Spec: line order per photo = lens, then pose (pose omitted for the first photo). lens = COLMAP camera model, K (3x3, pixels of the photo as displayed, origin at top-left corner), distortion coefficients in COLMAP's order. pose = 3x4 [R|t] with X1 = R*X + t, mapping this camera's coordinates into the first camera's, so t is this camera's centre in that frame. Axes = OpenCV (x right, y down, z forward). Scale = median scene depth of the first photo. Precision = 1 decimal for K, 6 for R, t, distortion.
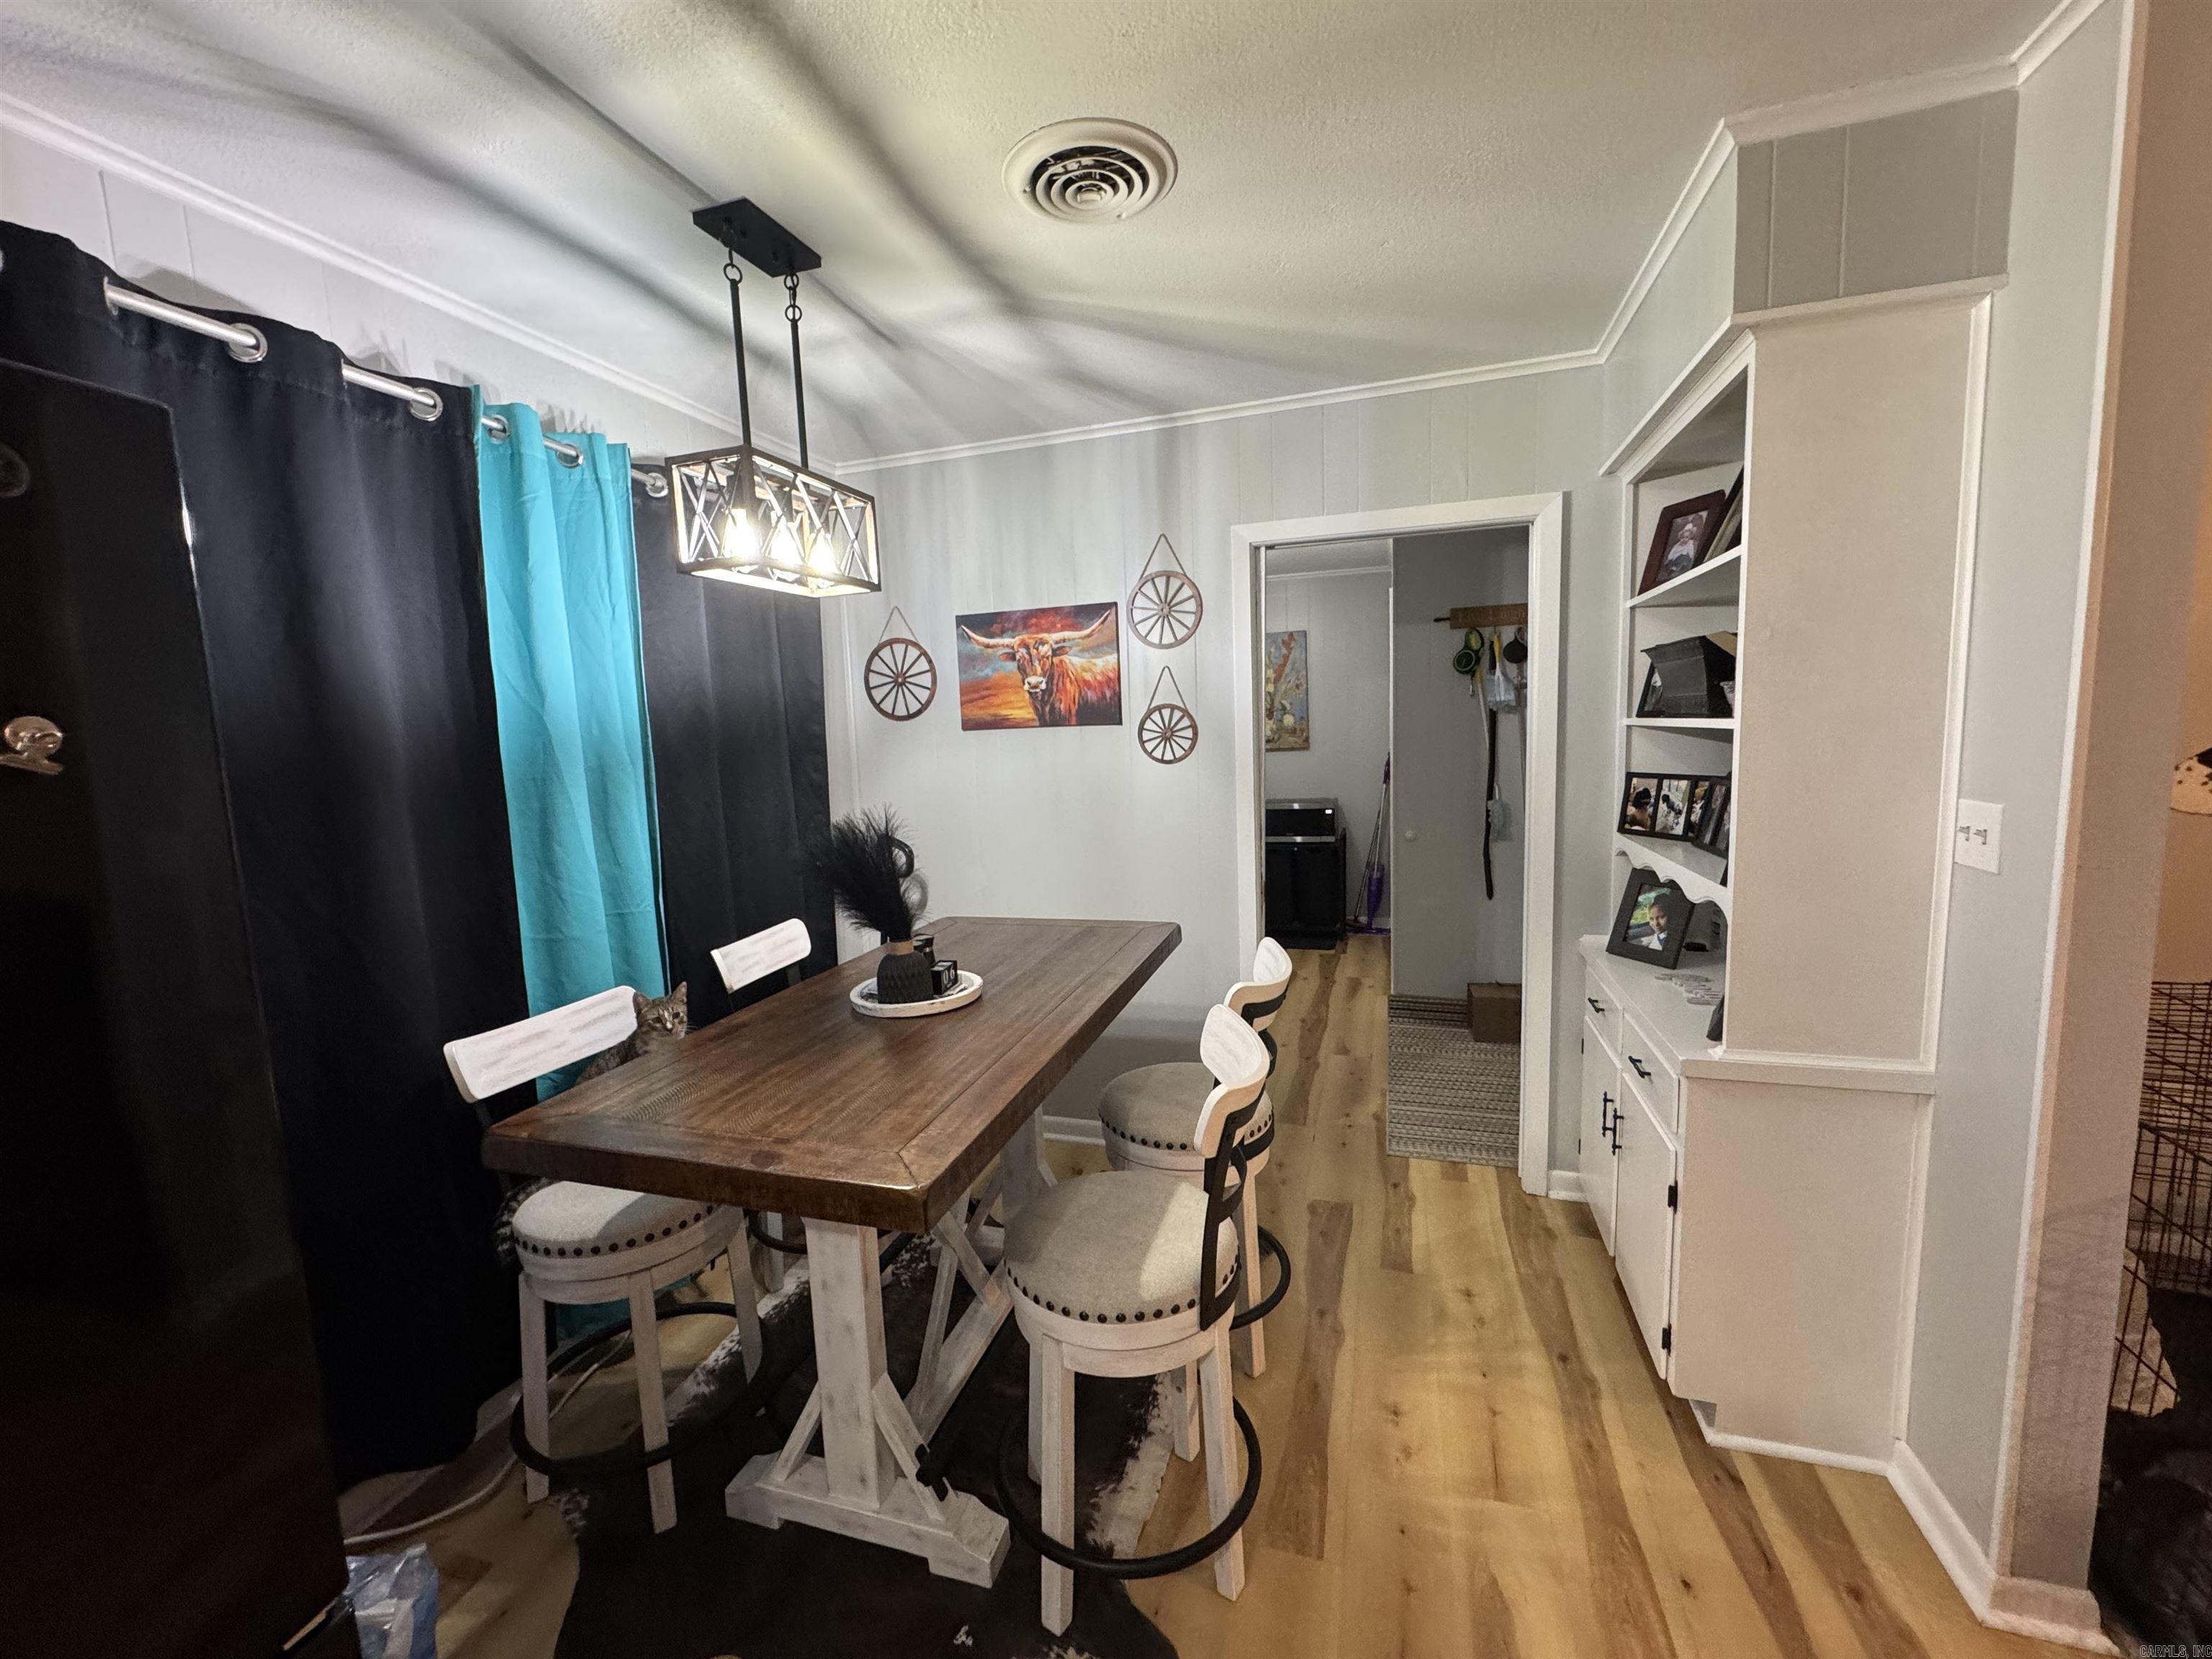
lens RADIAL K [[887.4, 0, 1102.7], [0, 887.4, 826.9], [0, 0, 1]] dist [-0.004669, 0.000220]
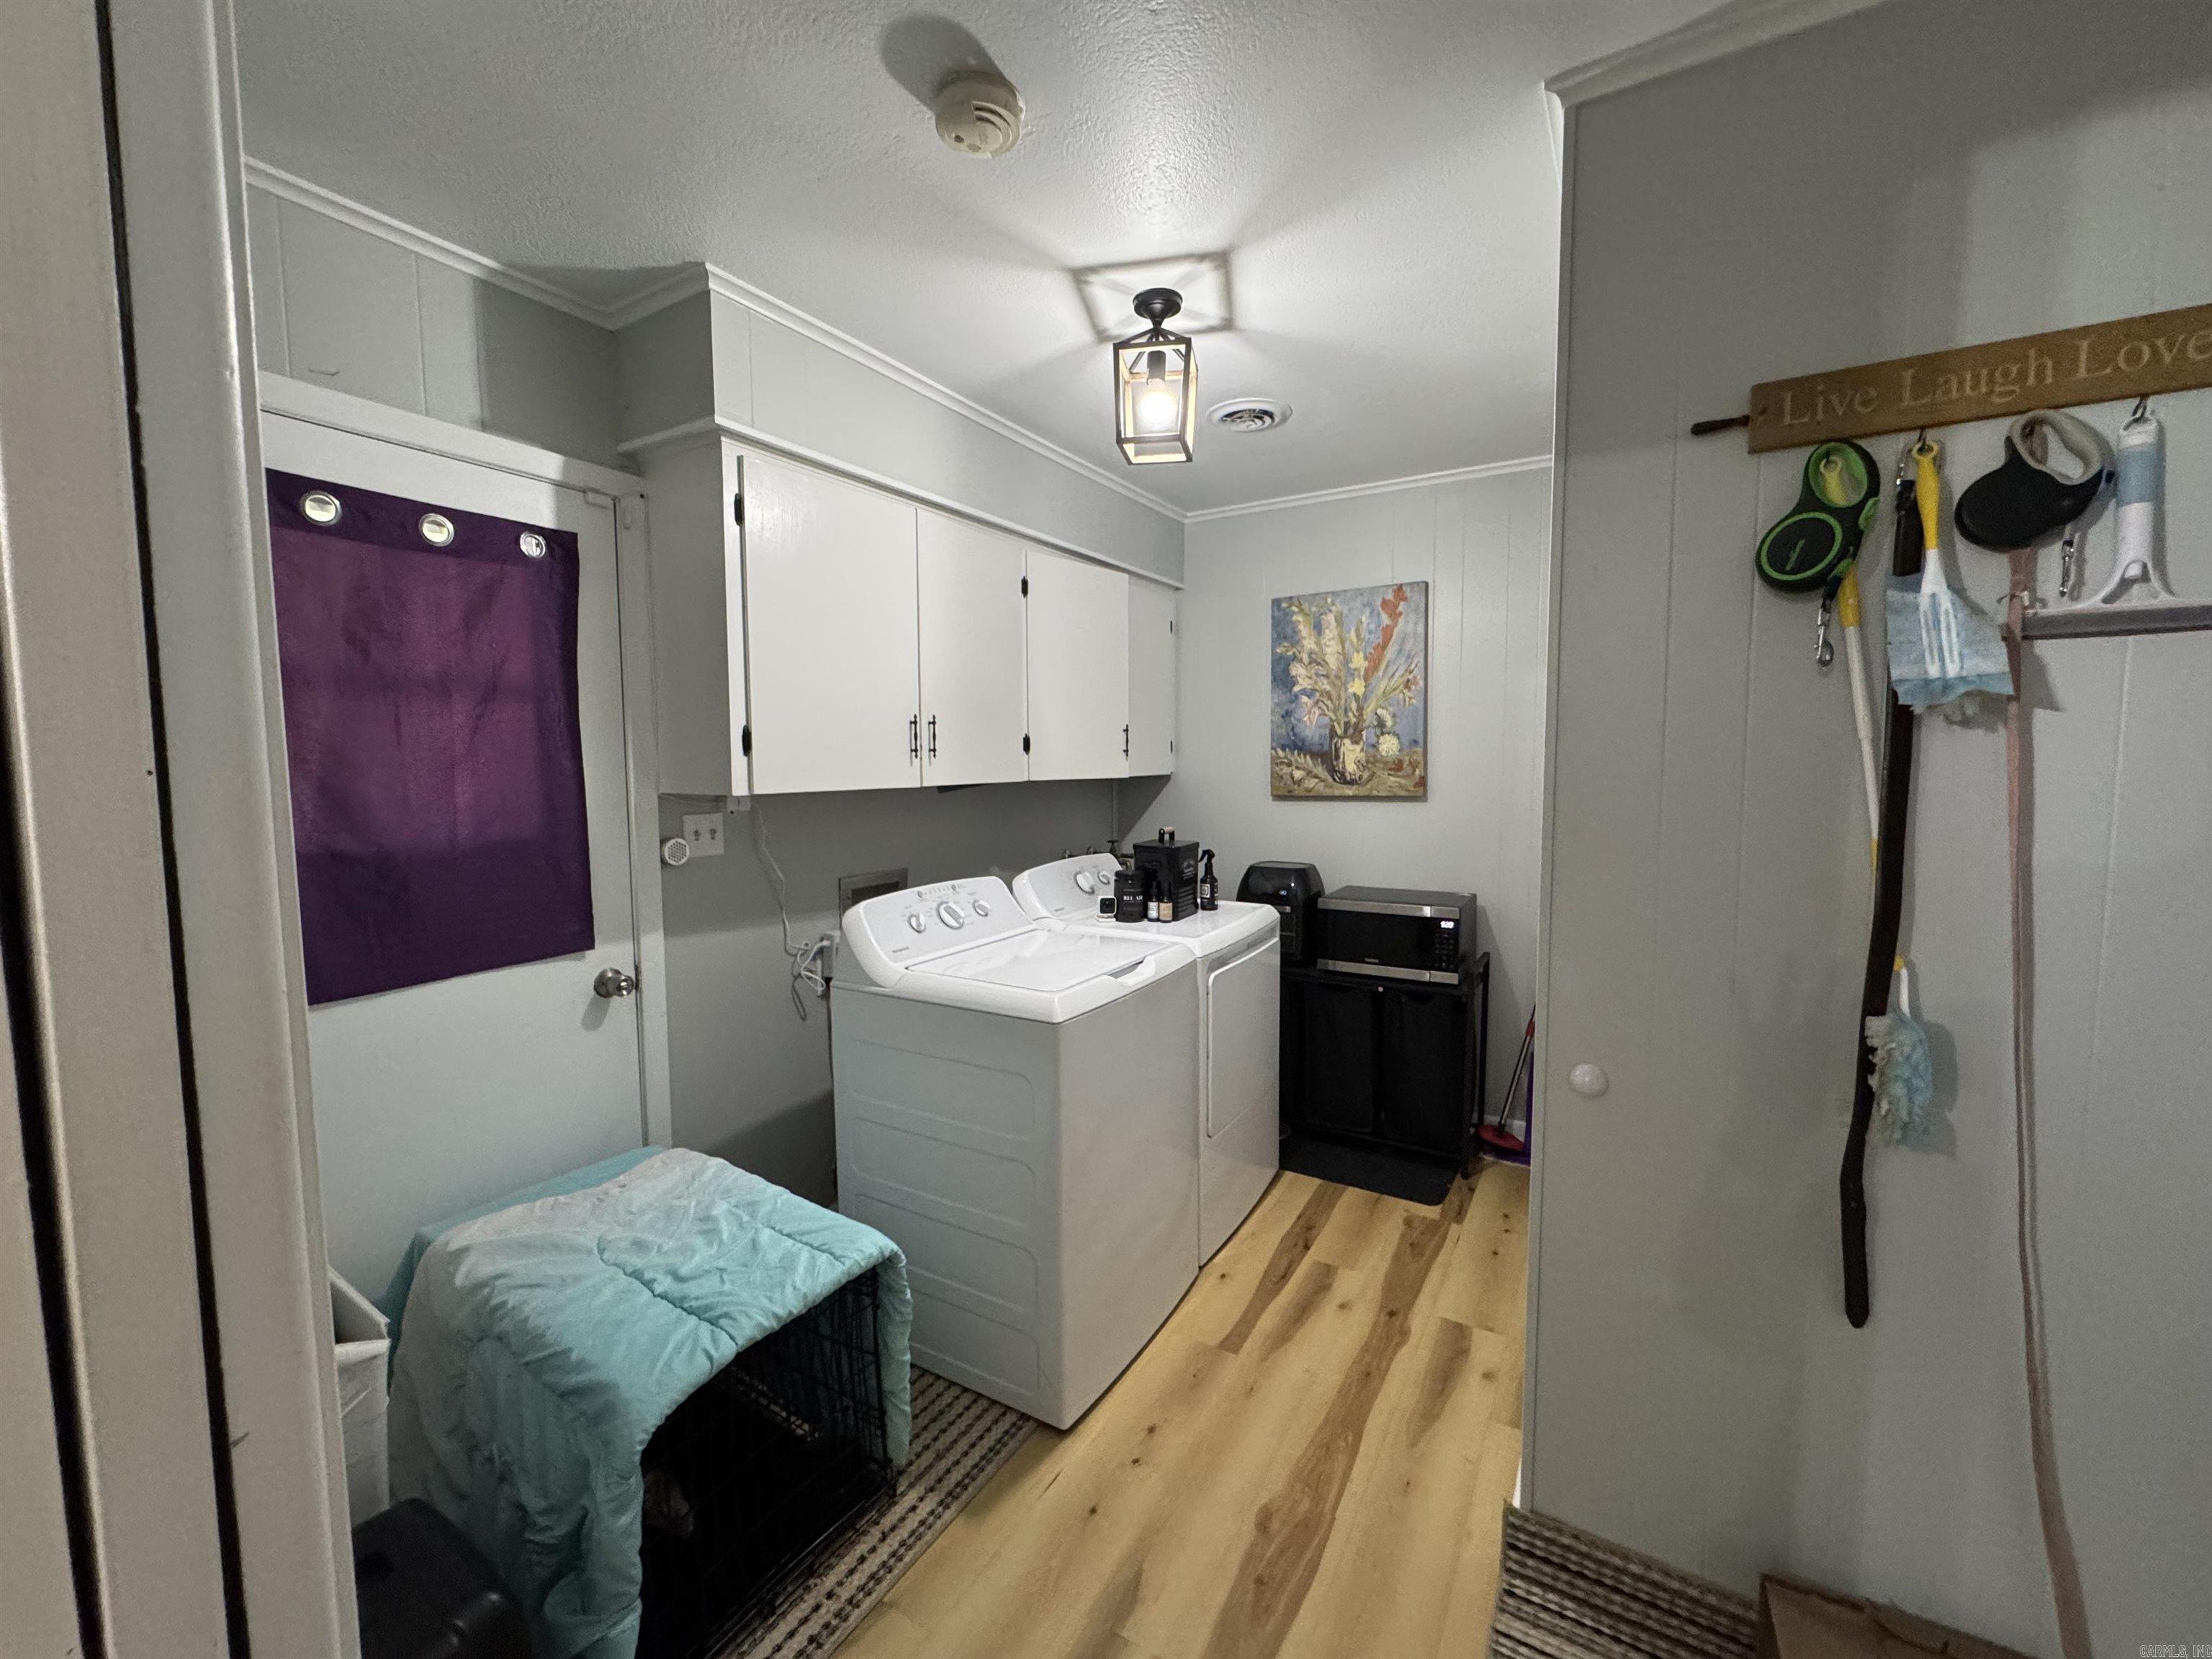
lens RADIAL K [[887.4, 0, 1108.5], [0, 887.4, 826.3], [0, 0, 1]] dist [-0.004669, 0.000220]
pose [[0.974802, 0.050744, -0.217221, 0.230199], [-0.057722, 0.997997, -0.025895, -0.065772], [0.215472, 0.037781, 0.975779, 0.609089]]
